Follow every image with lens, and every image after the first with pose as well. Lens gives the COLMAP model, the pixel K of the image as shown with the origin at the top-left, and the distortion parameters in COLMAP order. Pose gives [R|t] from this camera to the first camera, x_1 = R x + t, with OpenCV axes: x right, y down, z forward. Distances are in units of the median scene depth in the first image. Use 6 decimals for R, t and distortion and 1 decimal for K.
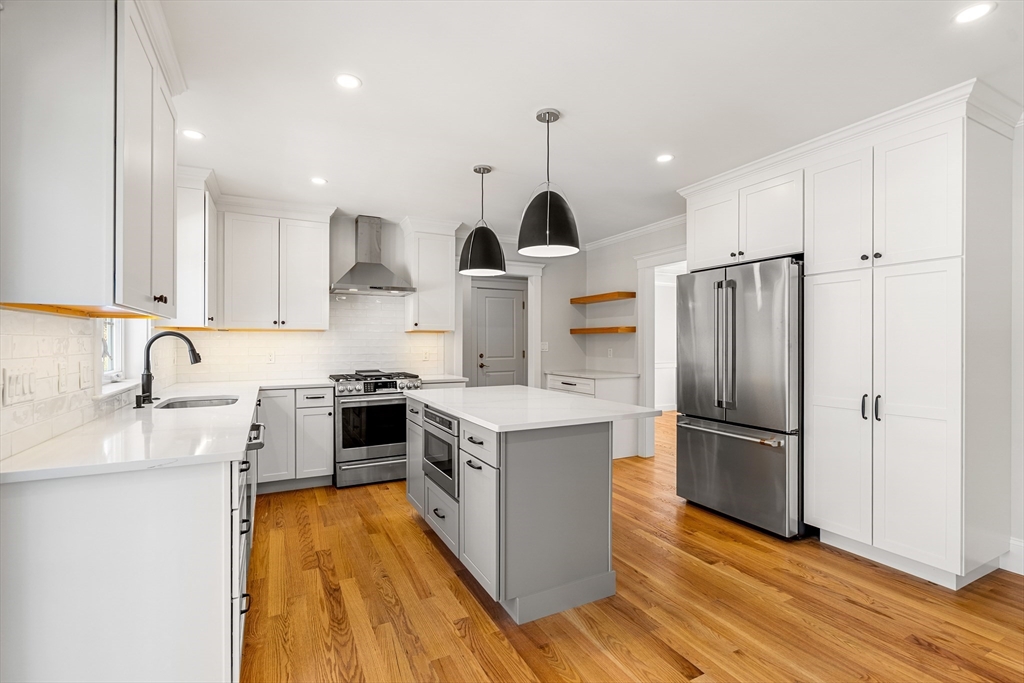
lens RADIAL K [[466.2, 0, 512.0], [0, 466.2, 341.5], [0, 0, 1]] dist [-0.002115, 0.000082]
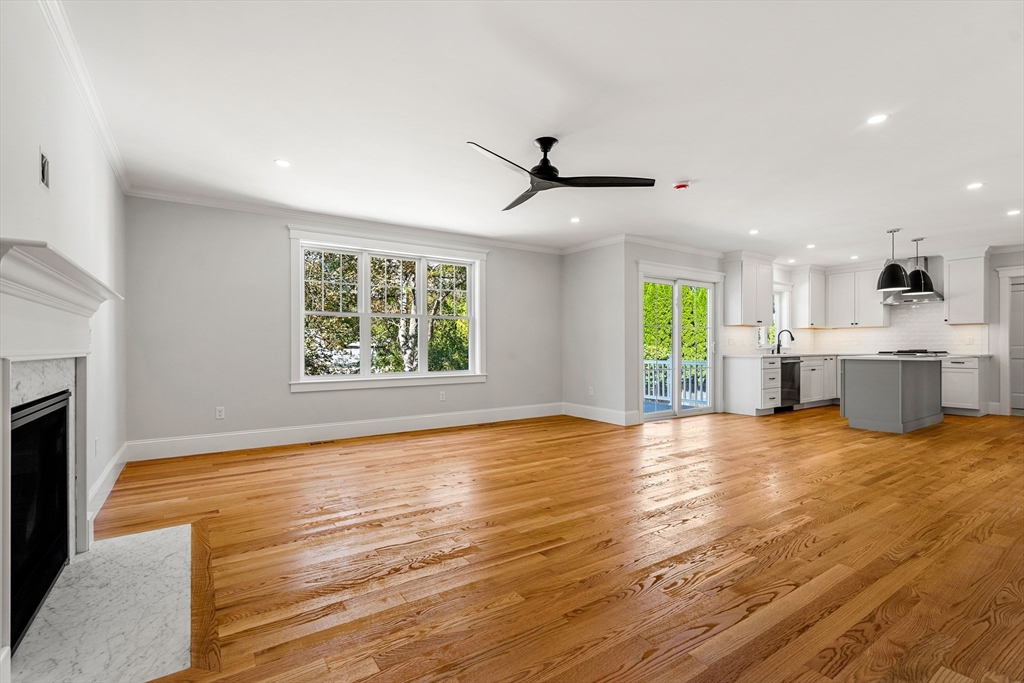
lens RADIAL K [[466.2, 0, 512.0], [0, 466.2, 341.5], [0, 0, 1]] dist [-0.002115, 0.000082]
pose [[0.117116, -0.010992, -0.993057, 1.373356], [0.004355, 0.999935, -0.010554, 0.051654], [0.993109, -0.003088, 0.117157, -0.746083]]
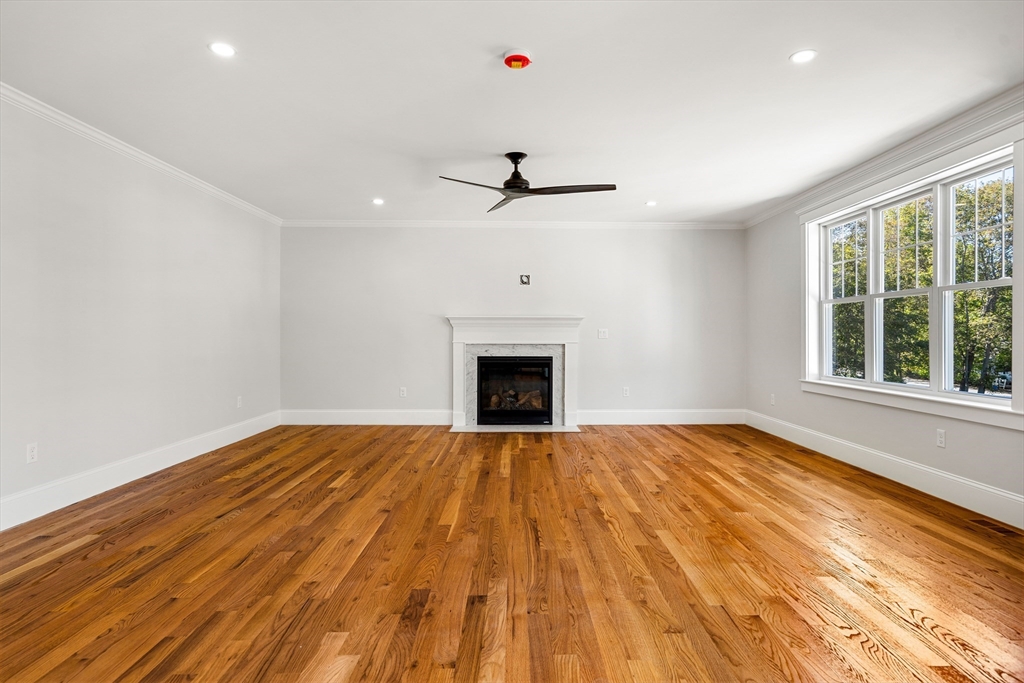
lens RADIAL K [[556.5, 0, 526.4], [0, 556.5, 331.9], [0, 0, 1]] dist [0.000616, 0.000165]
pose [[-0.899075, 0.003315, 0.437781, 0.067916], [-0.001231, 0.999948, -0.010099, 0.042237], [-0.437792, -0.009619, -0.899025, 0.374421]]
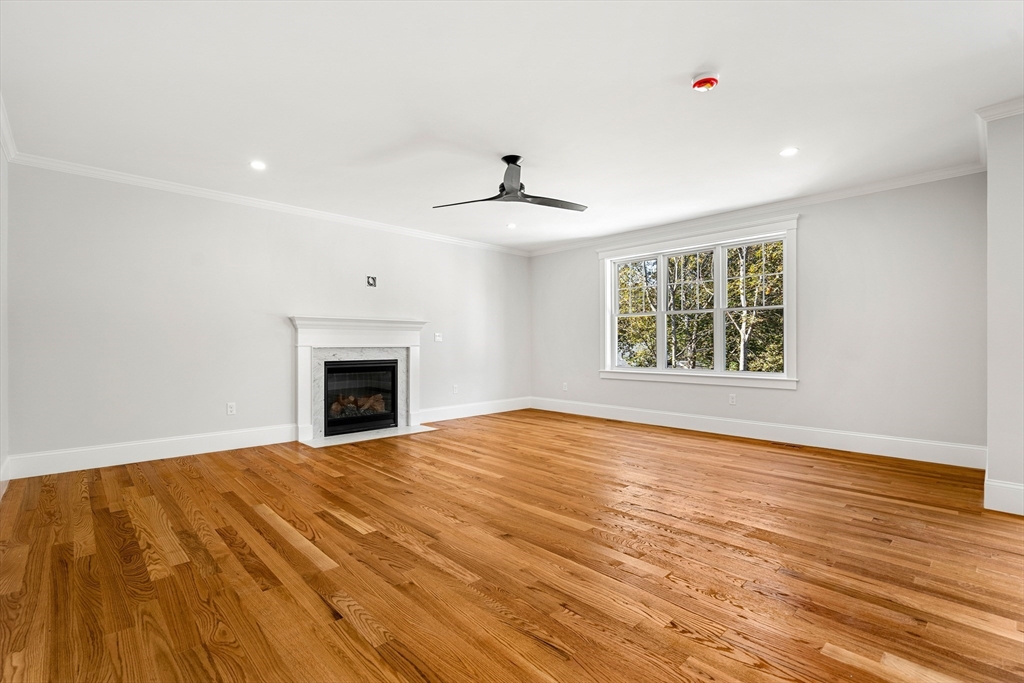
lens RADIAL K [[466.2, 0, 512.0], [0, 466.2, 341.5], [0, 0, 1]] dist [-0.002115, 0.000082]
pose [[-0.959171, 0.000643, -0.282826, 0.820363], [0.002142, 0.999985, -0.004992, 0.052851], [0.282819, -0.005394, -0.959158, 0.295862]]
